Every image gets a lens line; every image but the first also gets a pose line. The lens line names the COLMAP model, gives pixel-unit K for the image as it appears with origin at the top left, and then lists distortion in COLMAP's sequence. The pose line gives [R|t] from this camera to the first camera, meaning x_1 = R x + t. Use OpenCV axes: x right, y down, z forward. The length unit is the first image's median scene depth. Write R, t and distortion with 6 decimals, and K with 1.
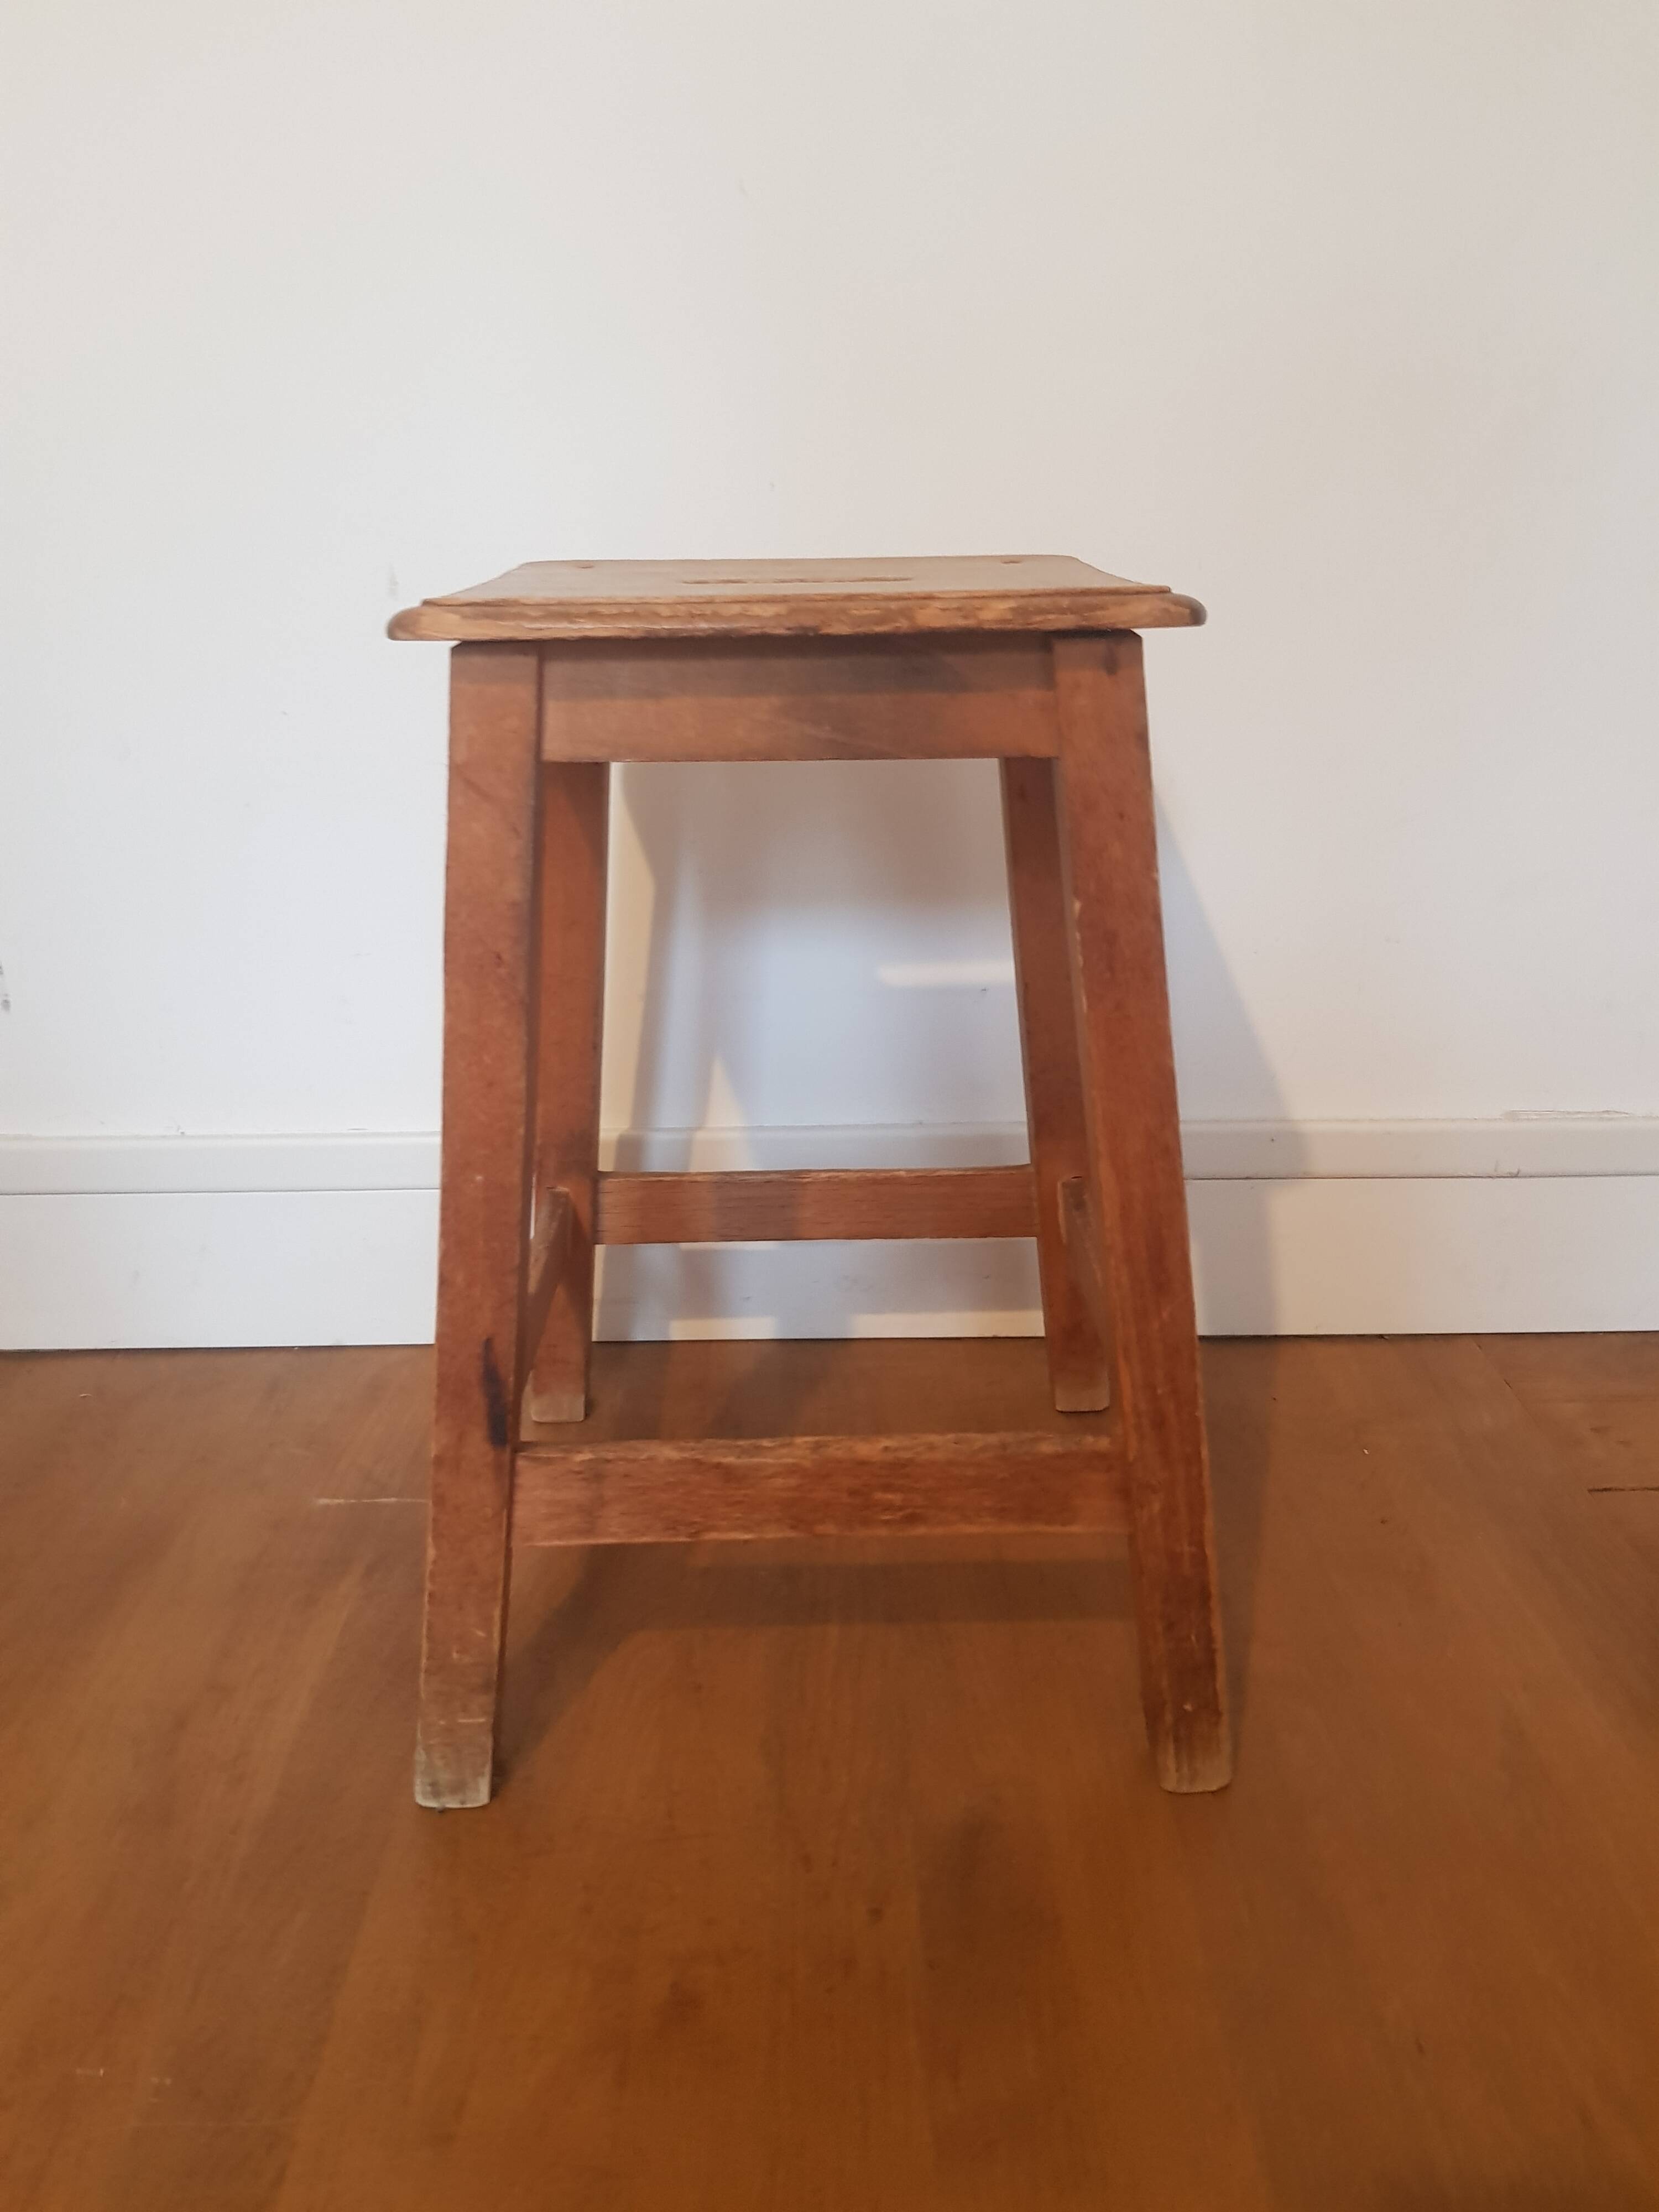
lens RADIAL K [[1860.4, 0, 803.0], [0, 1860.4, 1072.6], [0, 0, 1]] dist [0.037965, -0.035738]
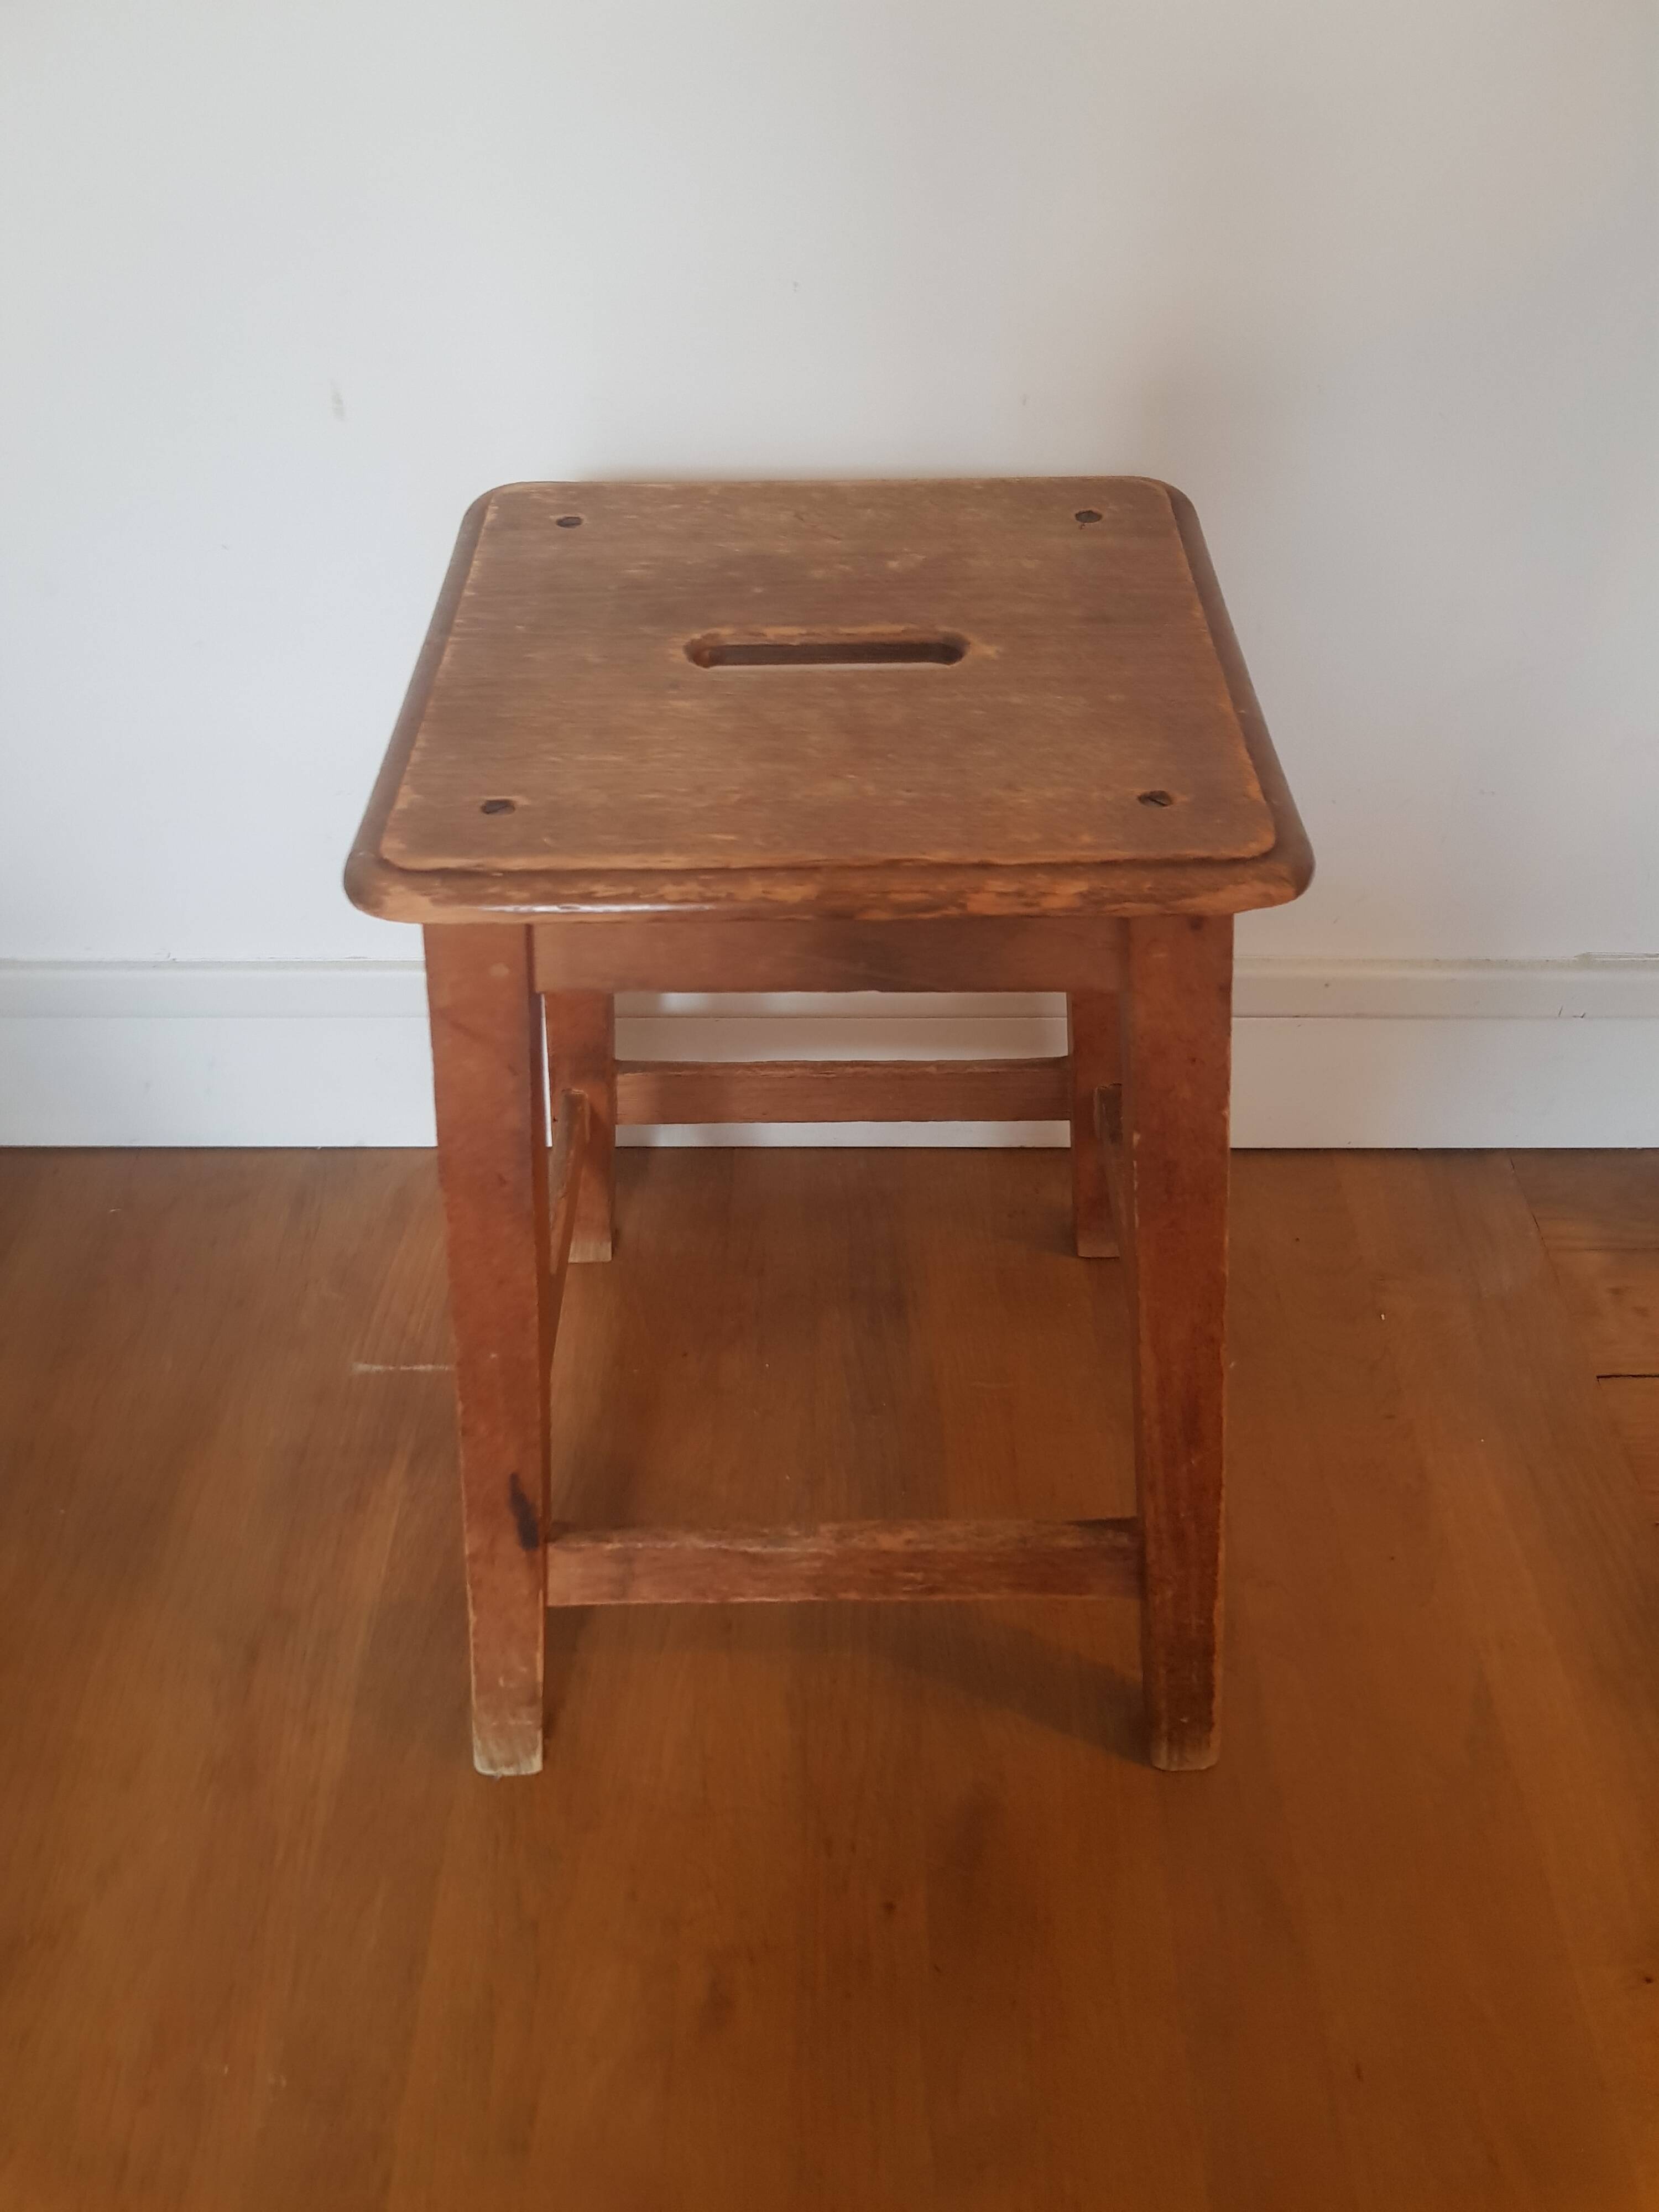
lens RADIAL K [[1860.4, 0, 797.5], [0, 1860.4, 1101.1], [0, 0, 1]] dist [0.037965, -0.035738]
pose [[0.999900, 0.007187, -0.012155, -0.005729], [-0.001514, 0.910390, 0.413748, -0.438010], [0.014040, -0.413689, 0.910310, 0.165404]]
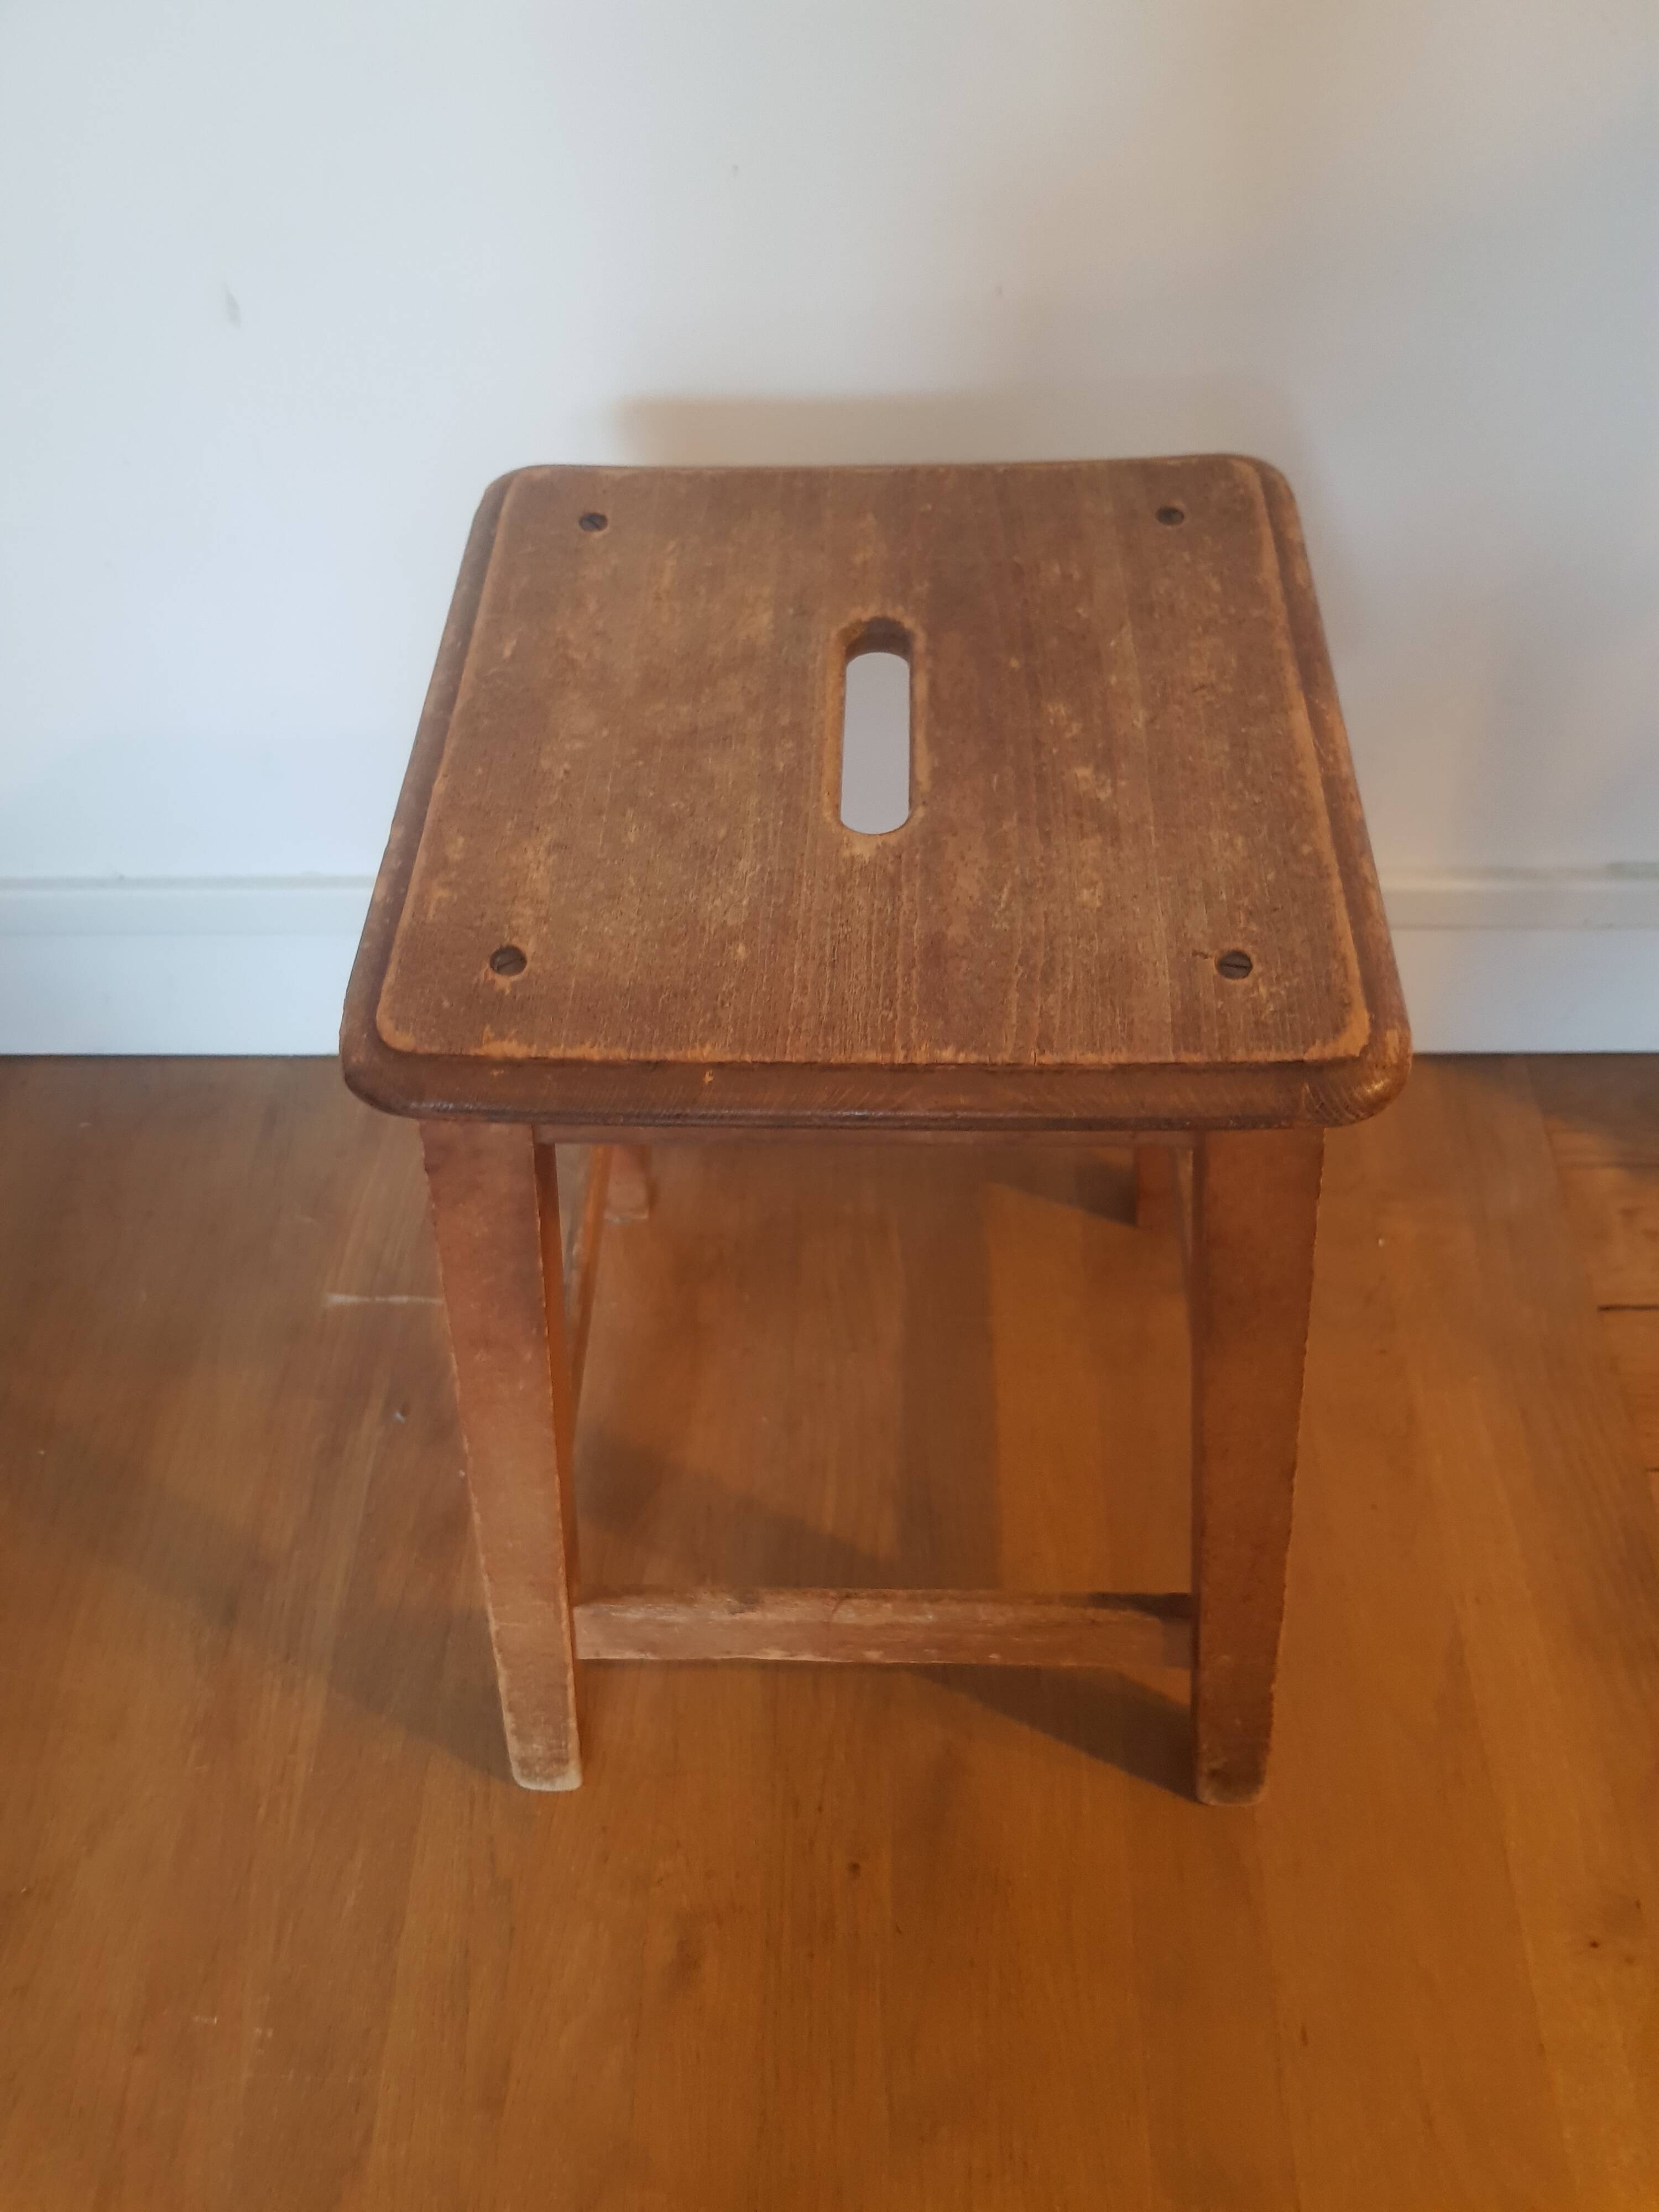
lens RADIAL K [[1860.4, 0, 806.3], [0, 1860.4, 1123.0], [0, 0, 1]] dist [0.037965, -0.035738]
pose [[0.999268, 0.001388, -0.038218, 0.050462], [0.020235, 0.828811, 0.559162, -0.547656], [0.032451, -0.559527, 0.828177, 0.288752]]
